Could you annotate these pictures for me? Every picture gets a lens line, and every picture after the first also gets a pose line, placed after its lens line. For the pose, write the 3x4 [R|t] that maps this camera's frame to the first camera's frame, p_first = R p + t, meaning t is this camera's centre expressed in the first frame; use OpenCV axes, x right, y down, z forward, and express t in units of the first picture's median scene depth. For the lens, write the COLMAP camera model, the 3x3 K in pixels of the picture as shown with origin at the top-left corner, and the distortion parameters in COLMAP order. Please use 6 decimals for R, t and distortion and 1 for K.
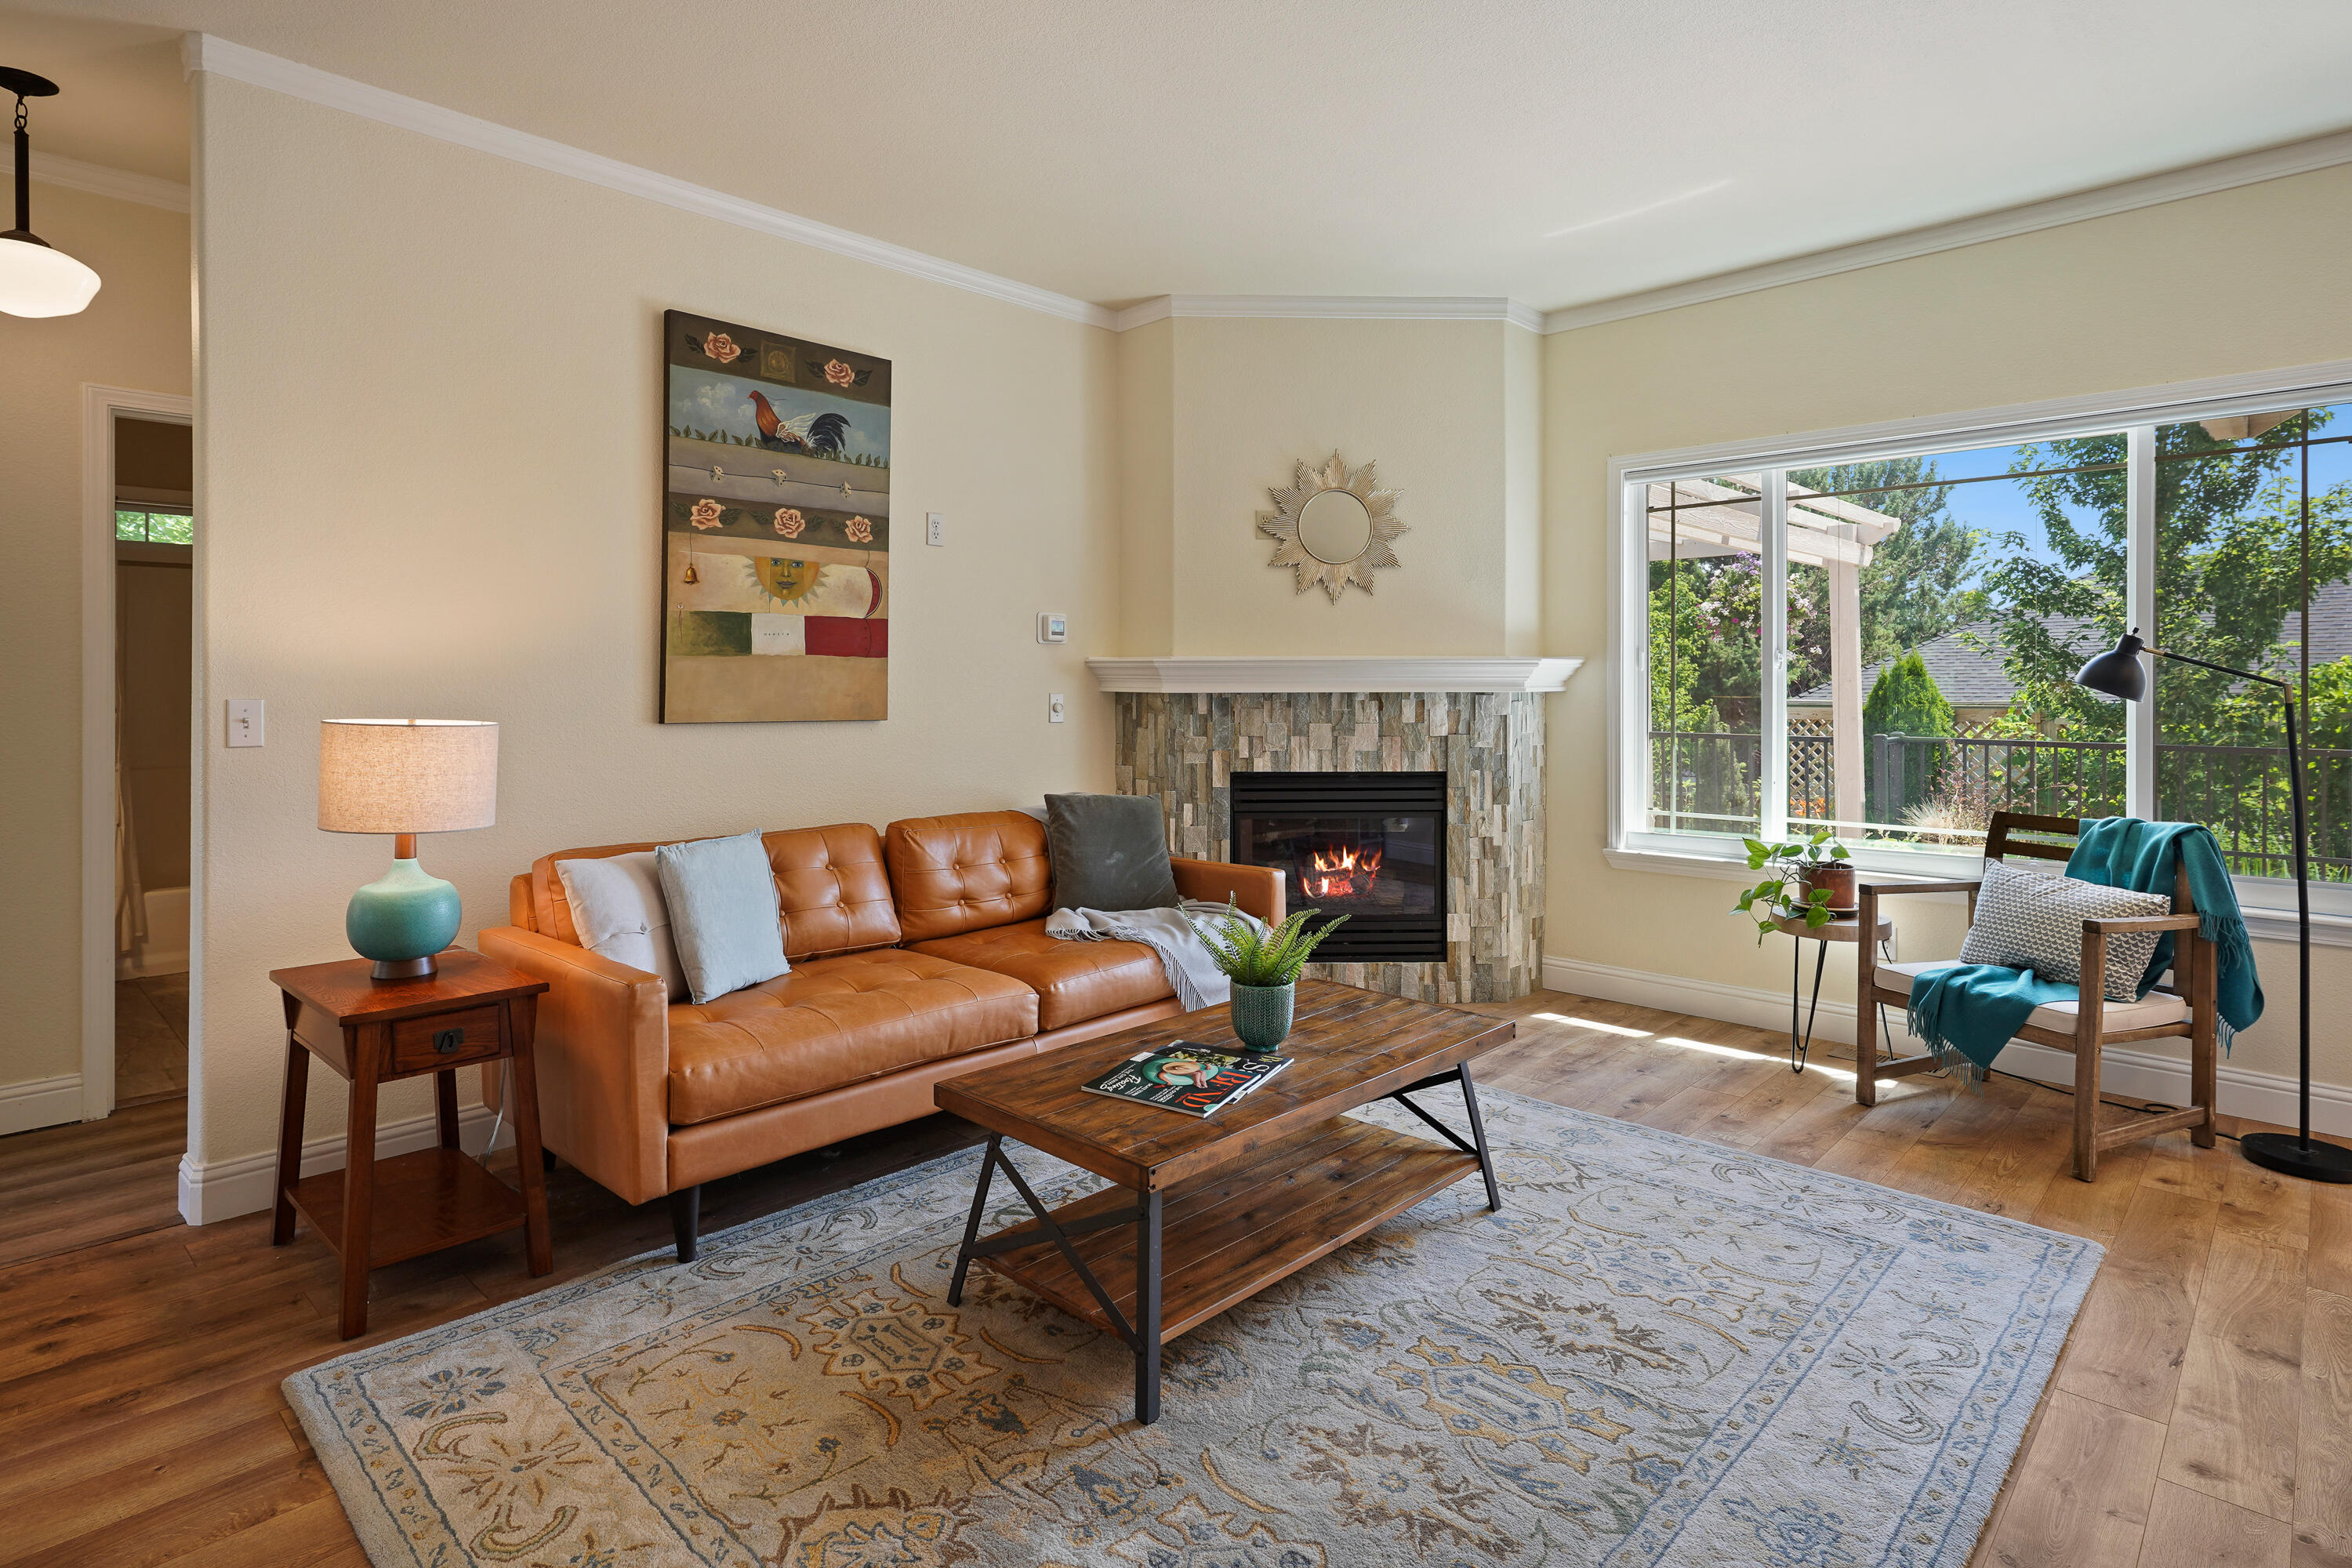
lens RADIAL K [[1236.8, 0, 1160.7], [0, 1236.8, 690.3], [0, 0, 1]] dist [-0.005200, -0.003024]
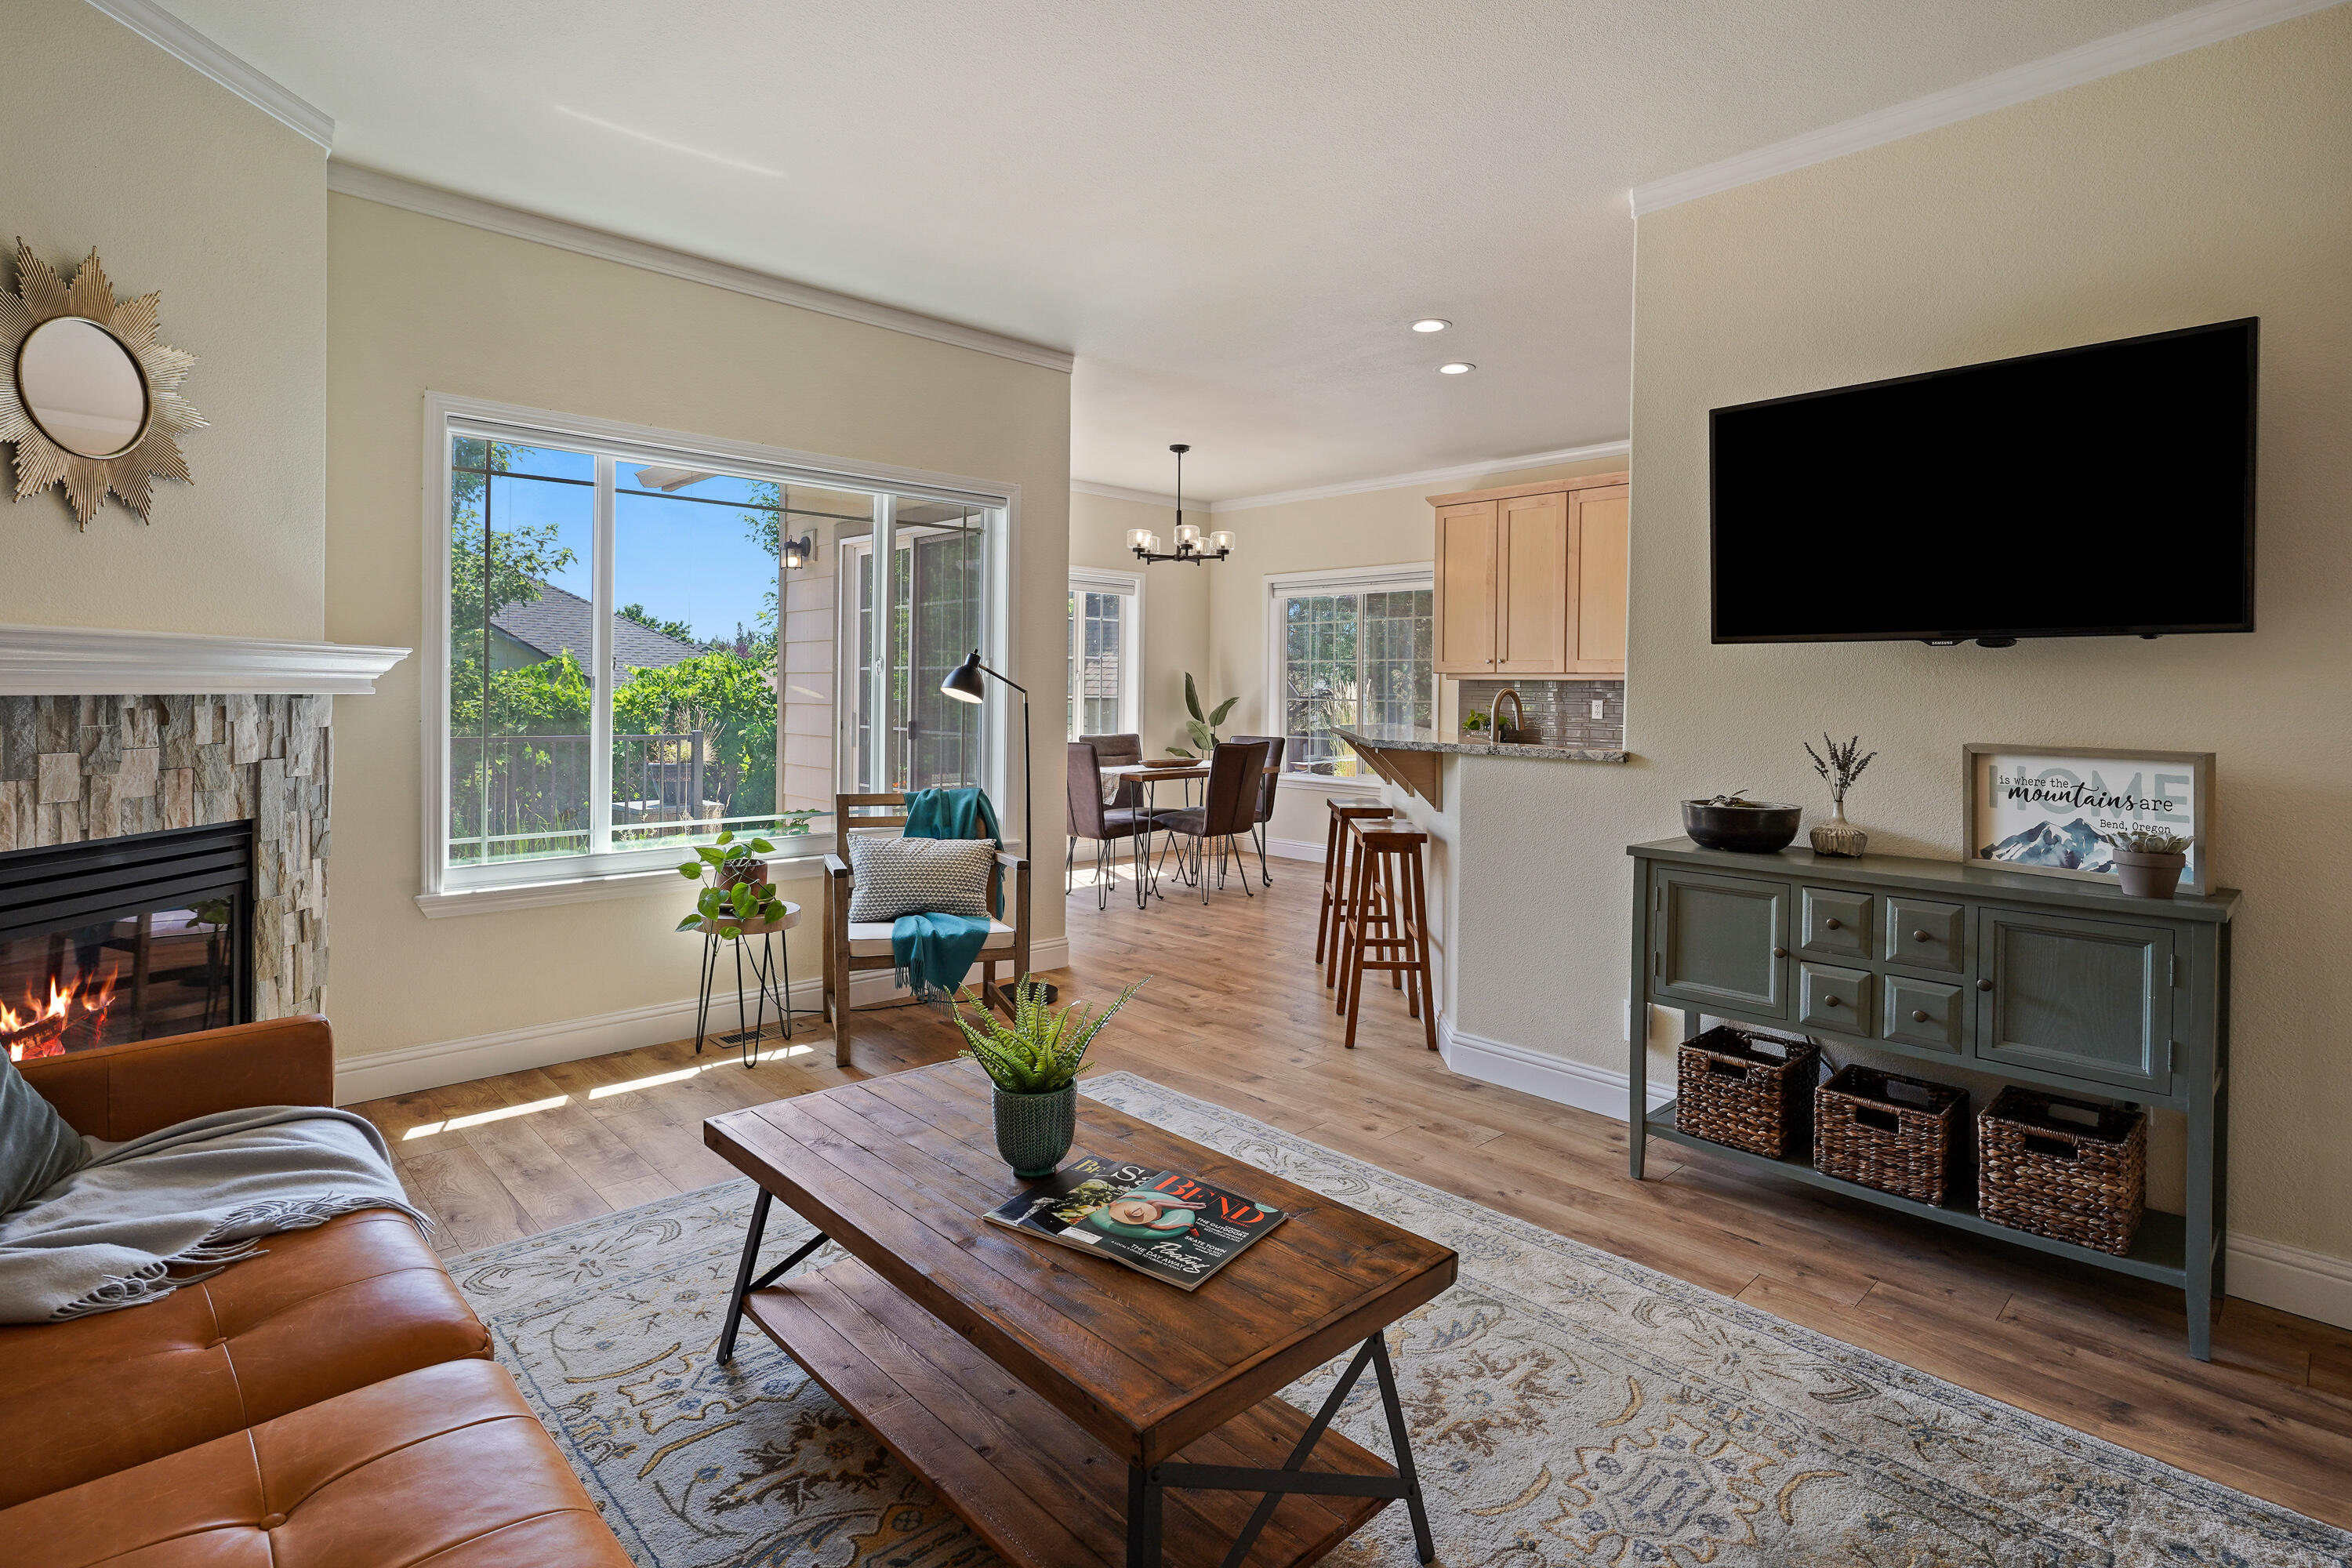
lens RADIAL K [[1163.0, 0, 1197.8], [0, 1163.0, 701.5], [0, 0, 1]] dist [-0.009311, 0.002002]
pose [[0.022312, -0.008177, 0.999718, -0.445643], [-0.007253, 0.999939, 0.008341, -0.004031], [-0.999725, -0.007437, 0.022252, 0.626768]]
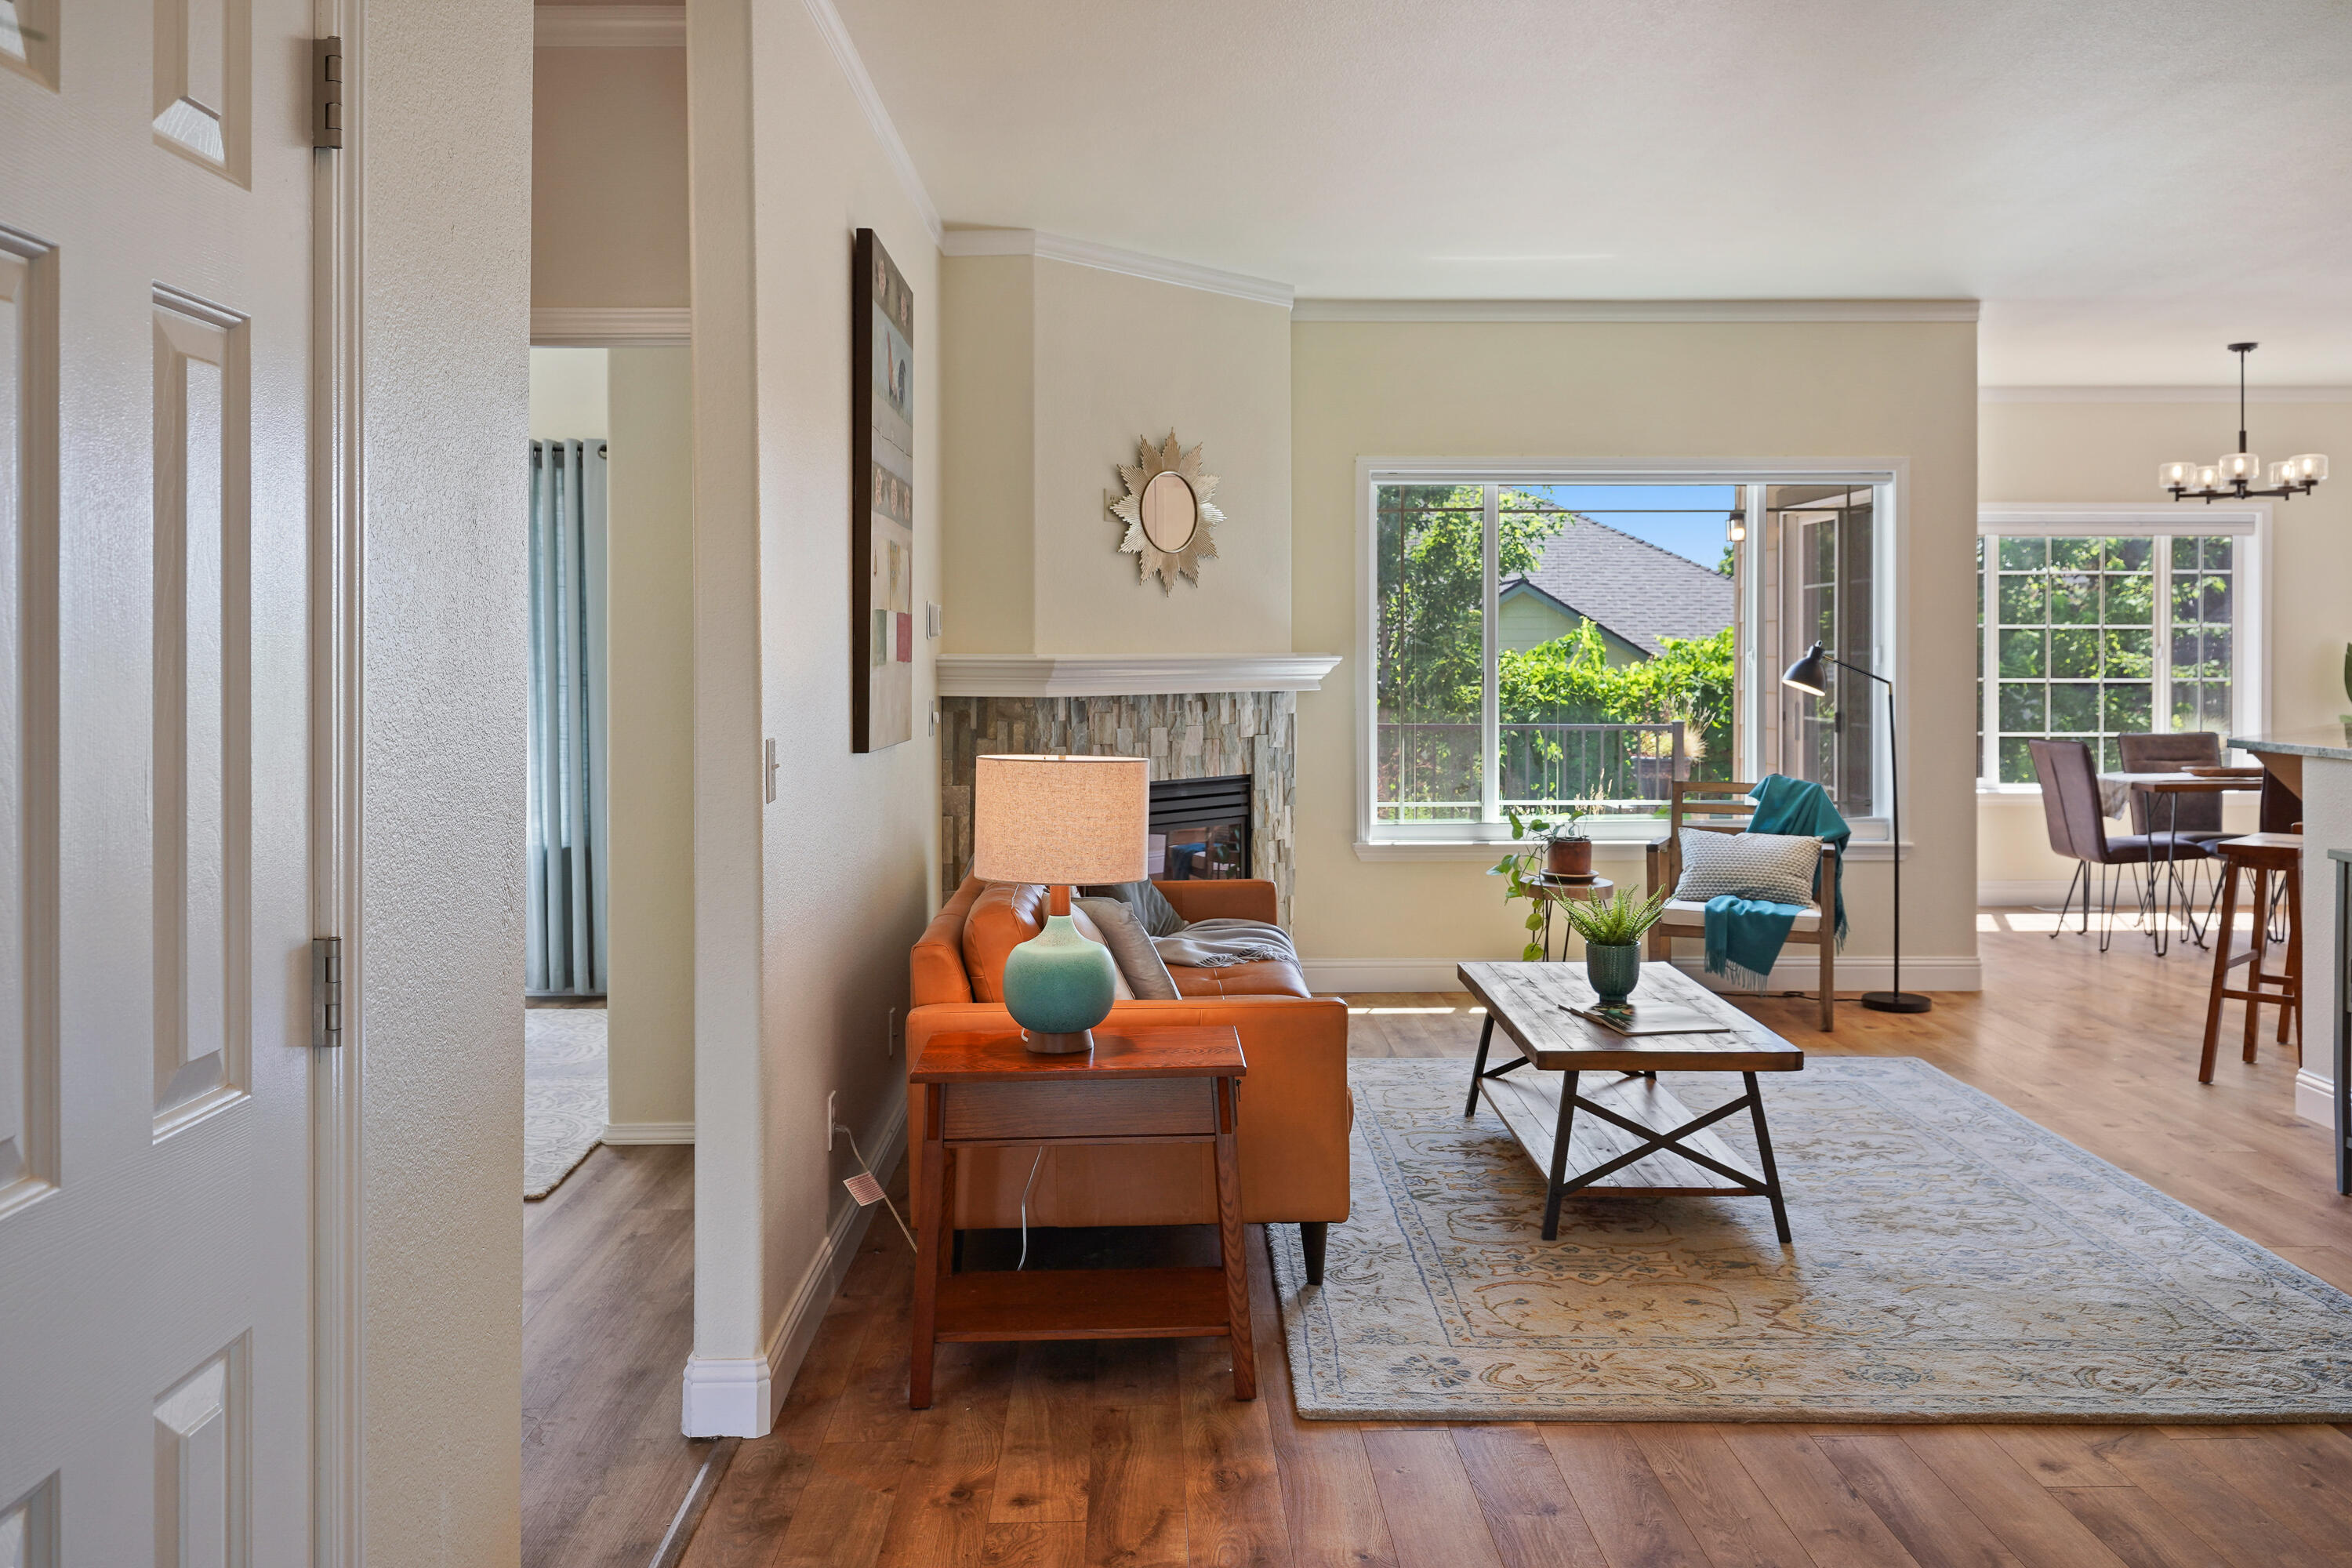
lens RADIAL K [[1957.0, 0, 1186.1], [0, 1957.0, 648.7], [0, 0, 1]] dist [0.018532, -0.011385]
pose [[0.697667, -0.000216, 0.716422, -1.114171], [0.004390, 0.999982, -0.003973, -0.031860], [-0.716409, 0.005916, 0.697656, -0.024820]]
